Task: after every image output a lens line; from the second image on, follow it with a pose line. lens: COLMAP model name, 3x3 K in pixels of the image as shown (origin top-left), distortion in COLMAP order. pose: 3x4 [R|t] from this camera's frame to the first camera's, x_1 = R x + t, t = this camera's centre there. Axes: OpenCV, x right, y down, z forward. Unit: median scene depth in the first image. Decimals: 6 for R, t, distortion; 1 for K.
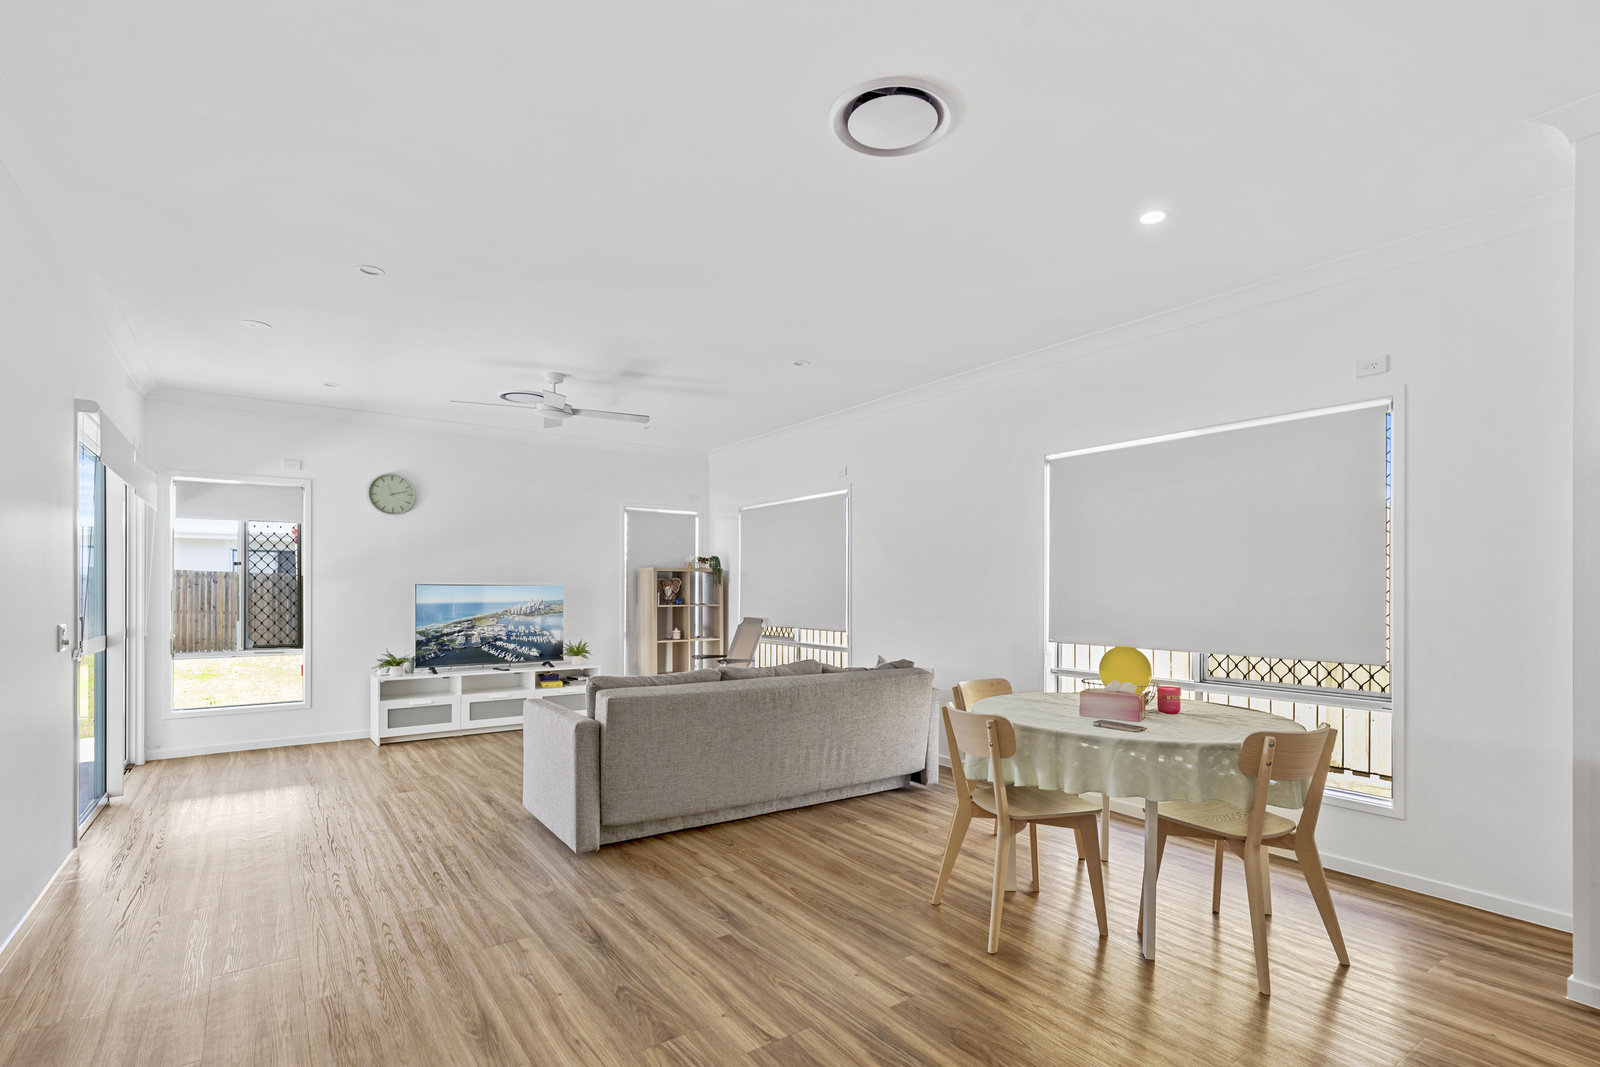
lens RADIAL K [[762.7, 0, 777.5], [0, 762.7, 586.6], [0, 0, 1]] dist [0.013214, 0.002378]
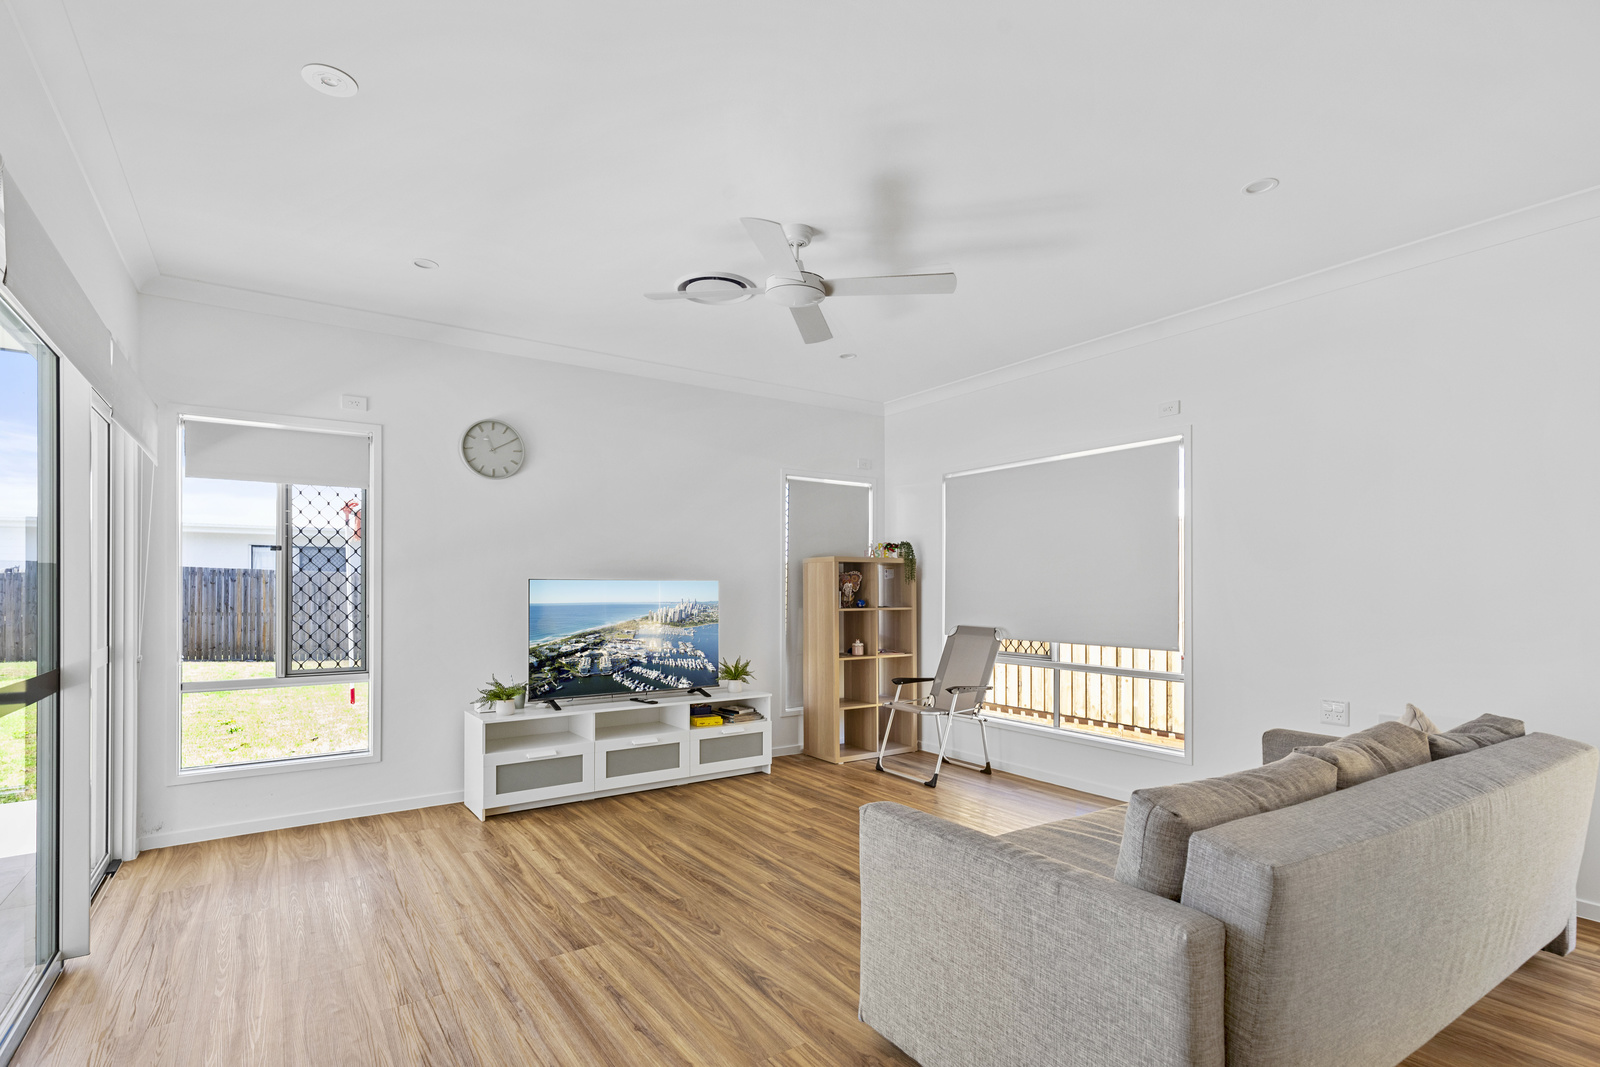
lens RADIAL K [[762.7, 0, 765.2], [0, 762.7, 583.9], [0, 0, 1]] dist [0.013214, 0.002378]
pose [[0.999746, -0.000789, -0.022530, -0.245929], [0.000729, 0.999996, -0.002692, 0.002995], [0.022532, 0.002675, 0.999743, 0.319957]]
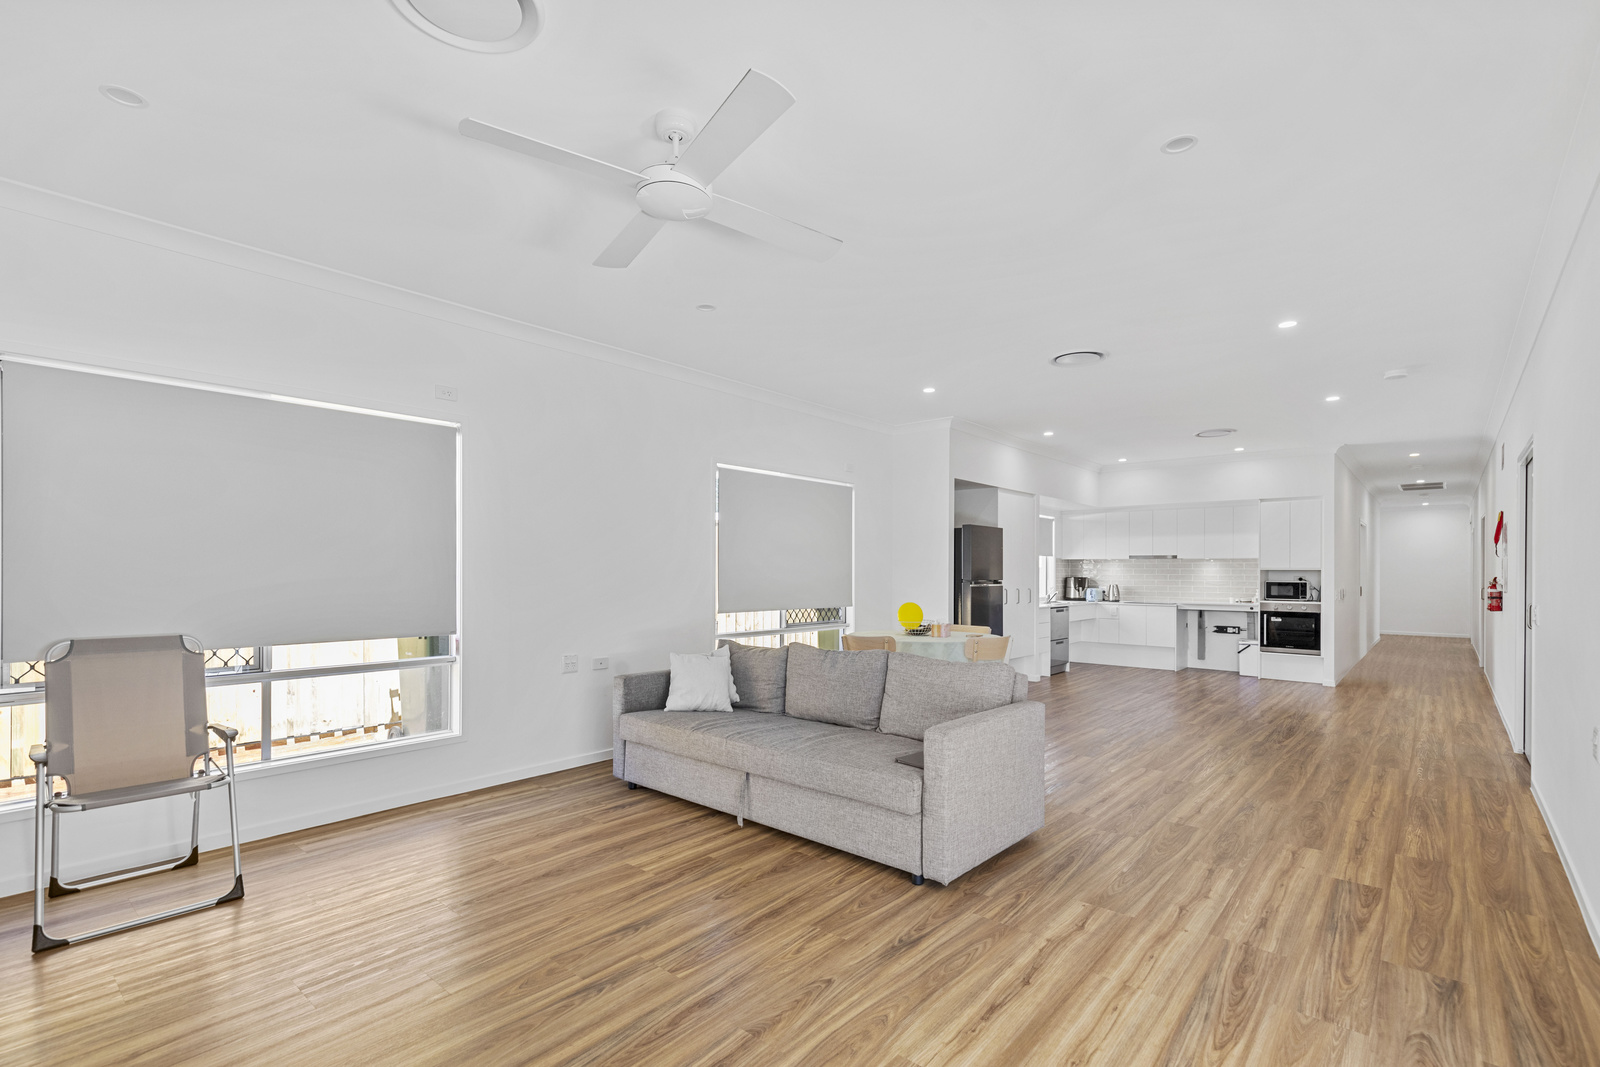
lens RADIAL K [[762.7, 0, 823.6], [0, 762.7, 570.0], [0, 0, 1]] dist [0.013214, 0.002378]
pose [[-0.286914, -0.006911, 0.957931, -0.639019], [-0.007320, 0.999961, 0.005021, -0.002318], [-0.957928, -0.005571, -0.286954, 0.864470]]
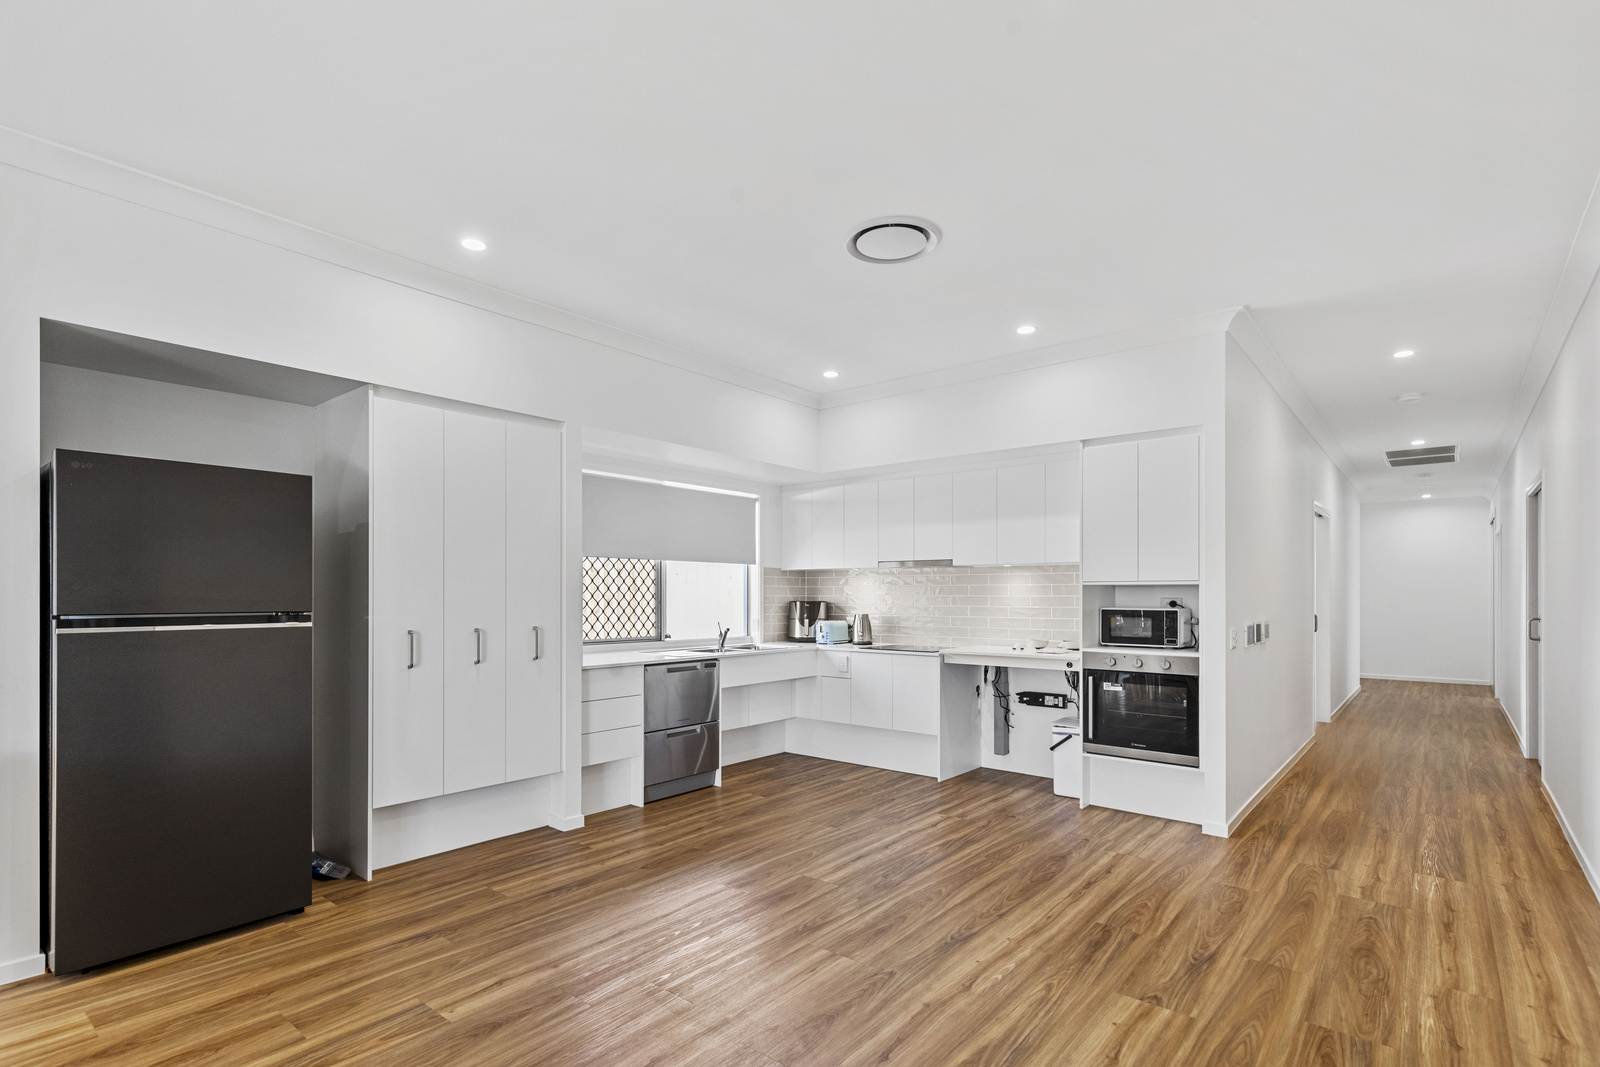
lens RADIAL K [[762.7, 0, 808.9], [0, 762.7, 579.5], [0, 0, 1]] dist [0.013214, 0.002378]
pose [[-0.267515, 0.010522, 0.963496, -0.591677], [-0.002563, 0.999929, -0.011631, -0.001923], [-0.963550, -0.005581, -0.267470, 0.796073]]
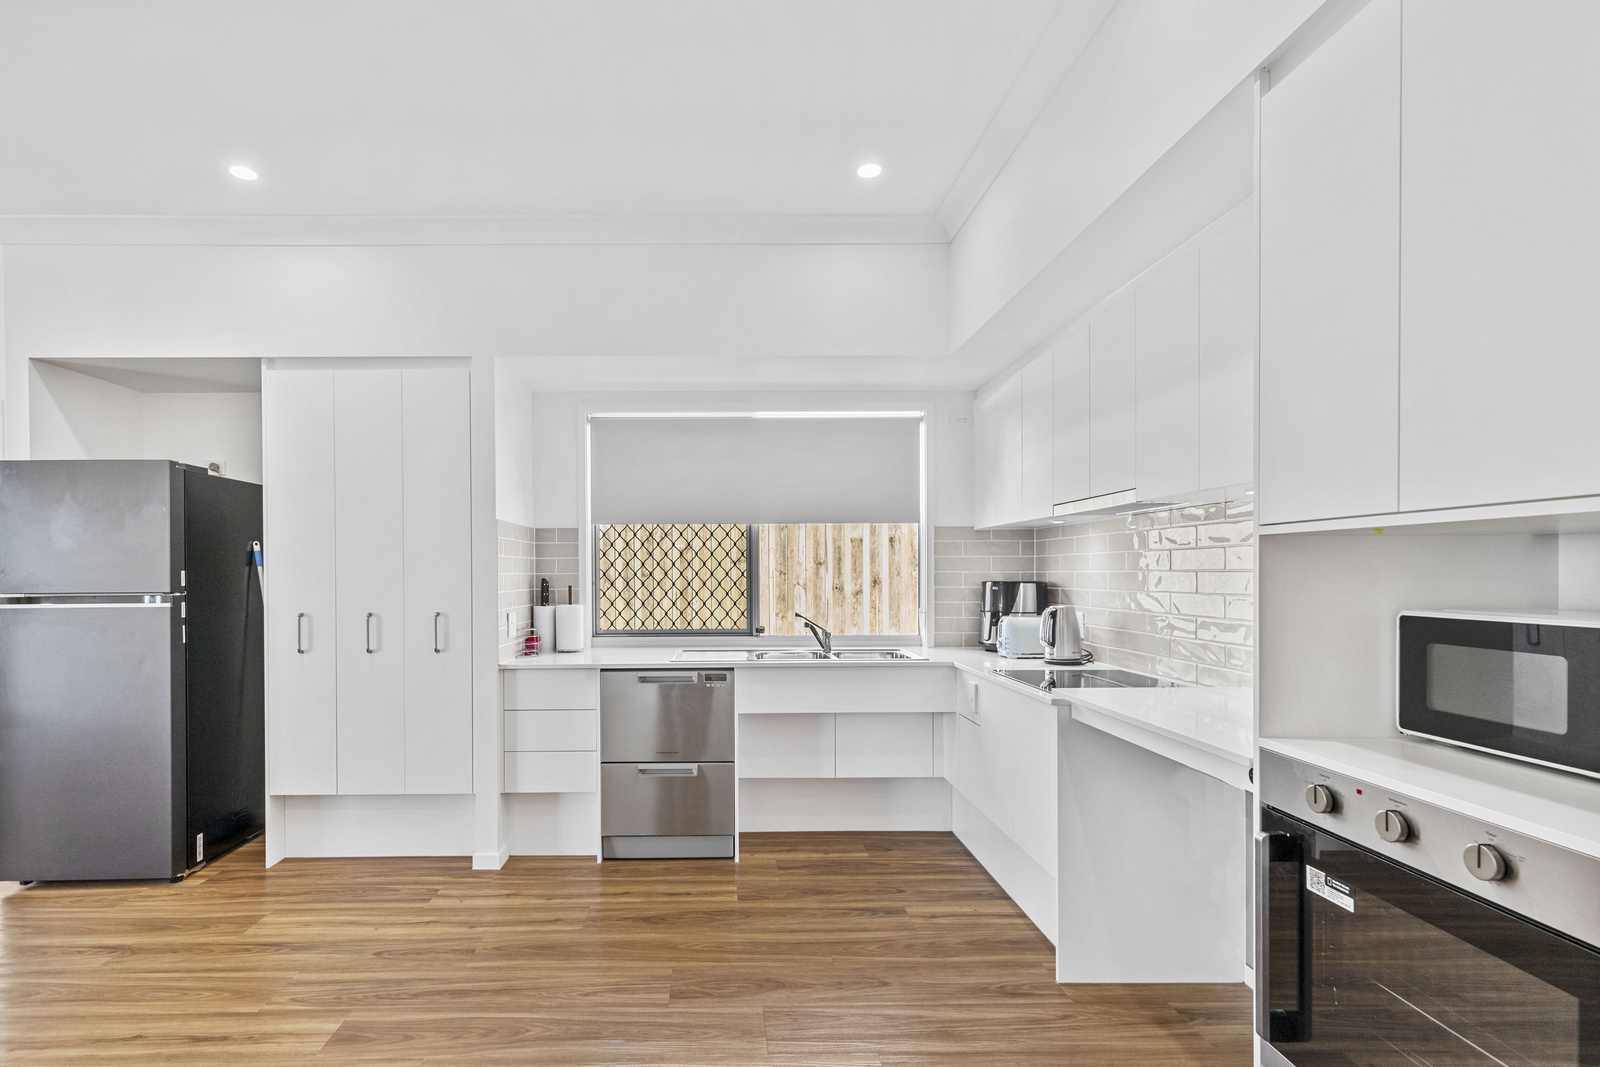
lens RADIAL K [[810.9, 0, 787.3], [0, 810.9, 570.1], [0, 0, 1]] dist [0.017980, -0.001315]
pose [[0.569772, -0.012477, 0.821708, -0.560909], [0.012746, 0.999899, 0.006344, -0.001694], [-0.821704, 0.006859, 0.569873, 0.755170]]
